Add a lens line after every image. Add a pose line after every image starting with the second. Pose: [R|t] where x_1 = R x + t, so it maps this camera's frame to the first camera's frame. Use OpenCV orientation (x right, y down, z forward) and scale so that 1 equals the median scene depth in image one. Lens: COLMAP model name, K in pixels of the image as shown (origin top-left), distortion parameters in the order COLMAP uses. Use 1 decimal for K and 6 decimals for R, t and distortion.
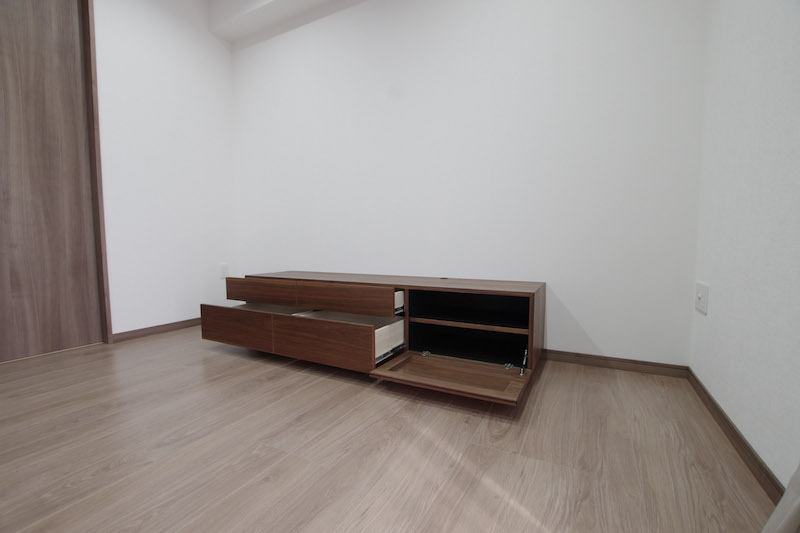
lens RADIAL K [[356.1, 0, 412.9], [0, 356.1, 242.2], [0, 0, 1]] dist [-0.020696, 0.000067]
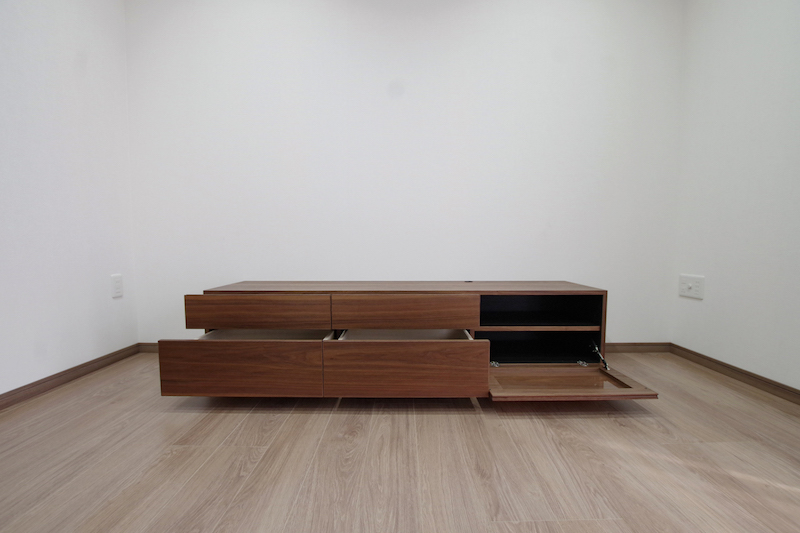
lens RADIAL K [[356.1, 0, 412.9], [0, 356.1, 242.2], [0, 0, 1]] dist [-0.020696, 0.000067]
pose [[0.884785, 0.006595, 0.465953, -0.639745], [-0.004199, 0.999972, -0.006180, 0.004930], [-0.465981, 0.003511, 0.884788, 0.314034]]
